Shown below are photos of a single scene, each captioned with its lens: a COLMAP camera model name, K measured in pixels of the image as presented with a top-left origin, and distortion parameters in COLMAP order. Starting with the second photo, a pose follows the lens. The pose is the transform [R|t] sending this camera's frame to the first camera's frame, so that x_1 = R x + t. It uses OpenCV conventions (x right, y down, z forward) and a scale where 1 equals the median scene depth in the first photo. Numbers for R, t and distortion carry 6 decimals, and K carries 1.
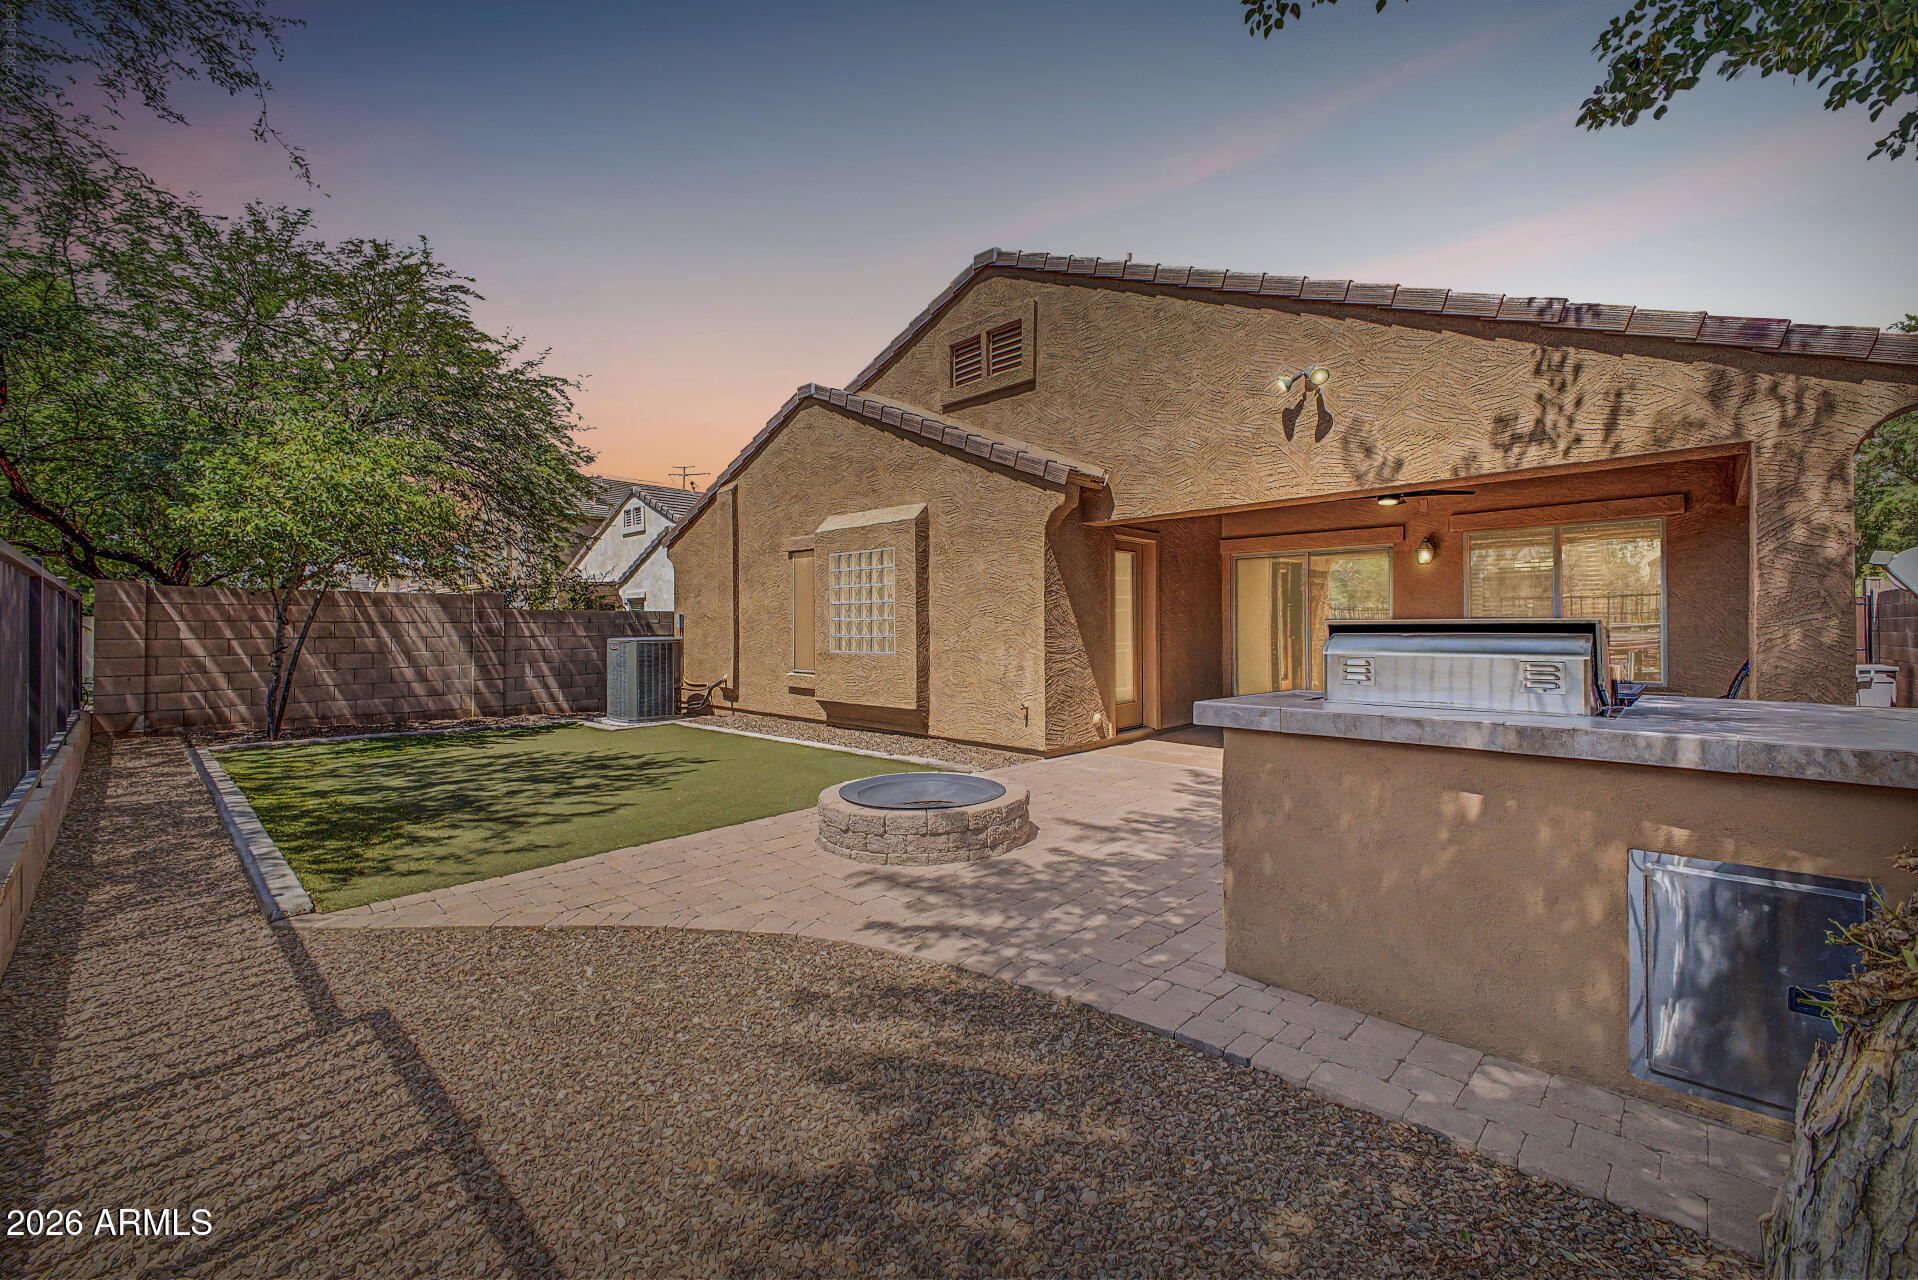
lens RADIAL K [[760.2, 0, 967.2], [0, 760.2, 631.4], [0, 0, 1]] dist [0.017794, -0.003878]
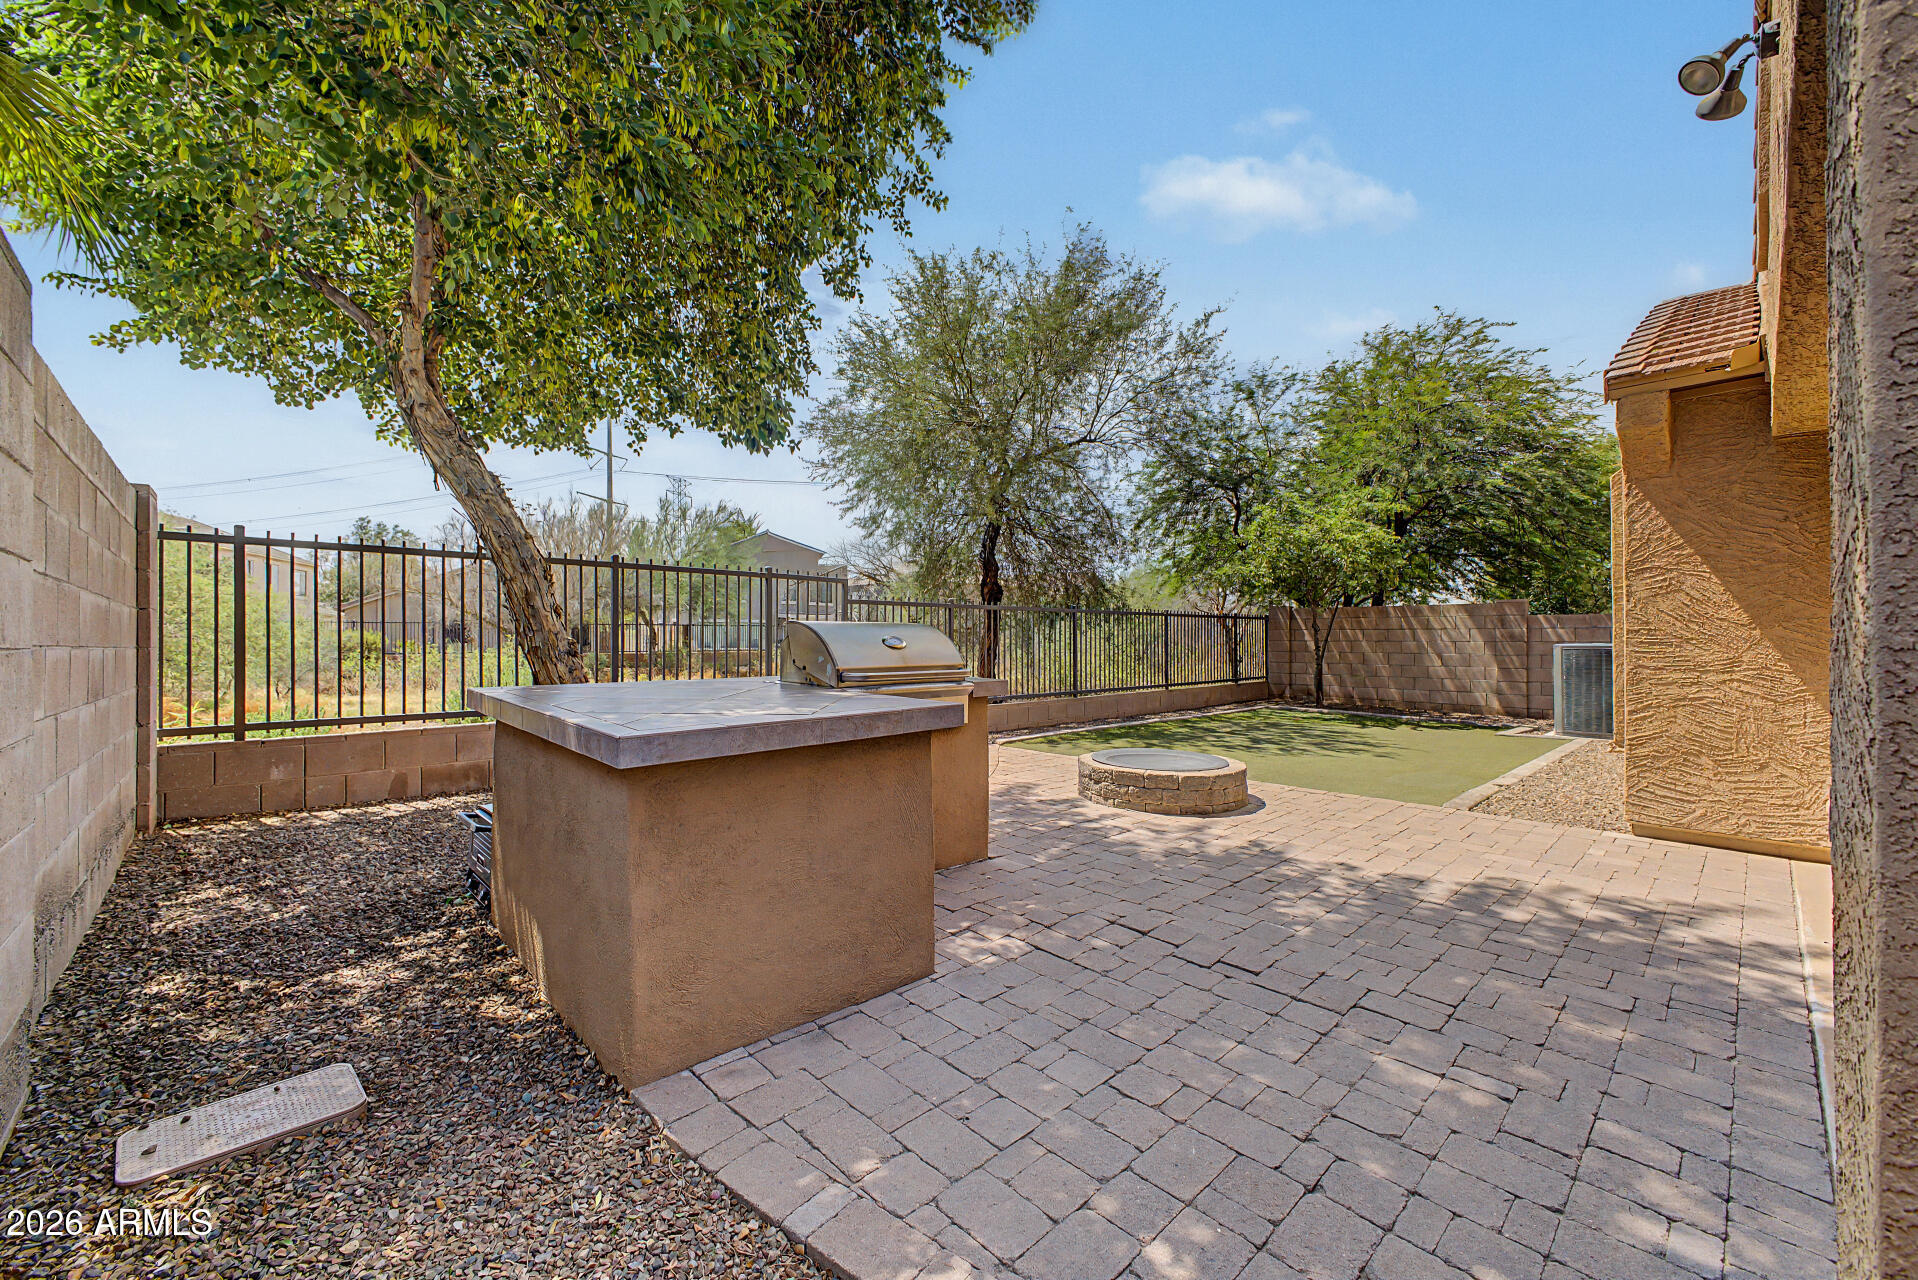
lens RADIAL K [[760.2, 0, 958.7], [0, 760.2, 633.8], [0, 0, 1]] dist [0.017794, -0.003878]
pose [[-0.057205, 0.001835, -0.998361, 0.504036], [0.004930, 0.999987, 0.001556, -0.009103], [0.998350, -0.004833, -0.057213, 0.310913]]
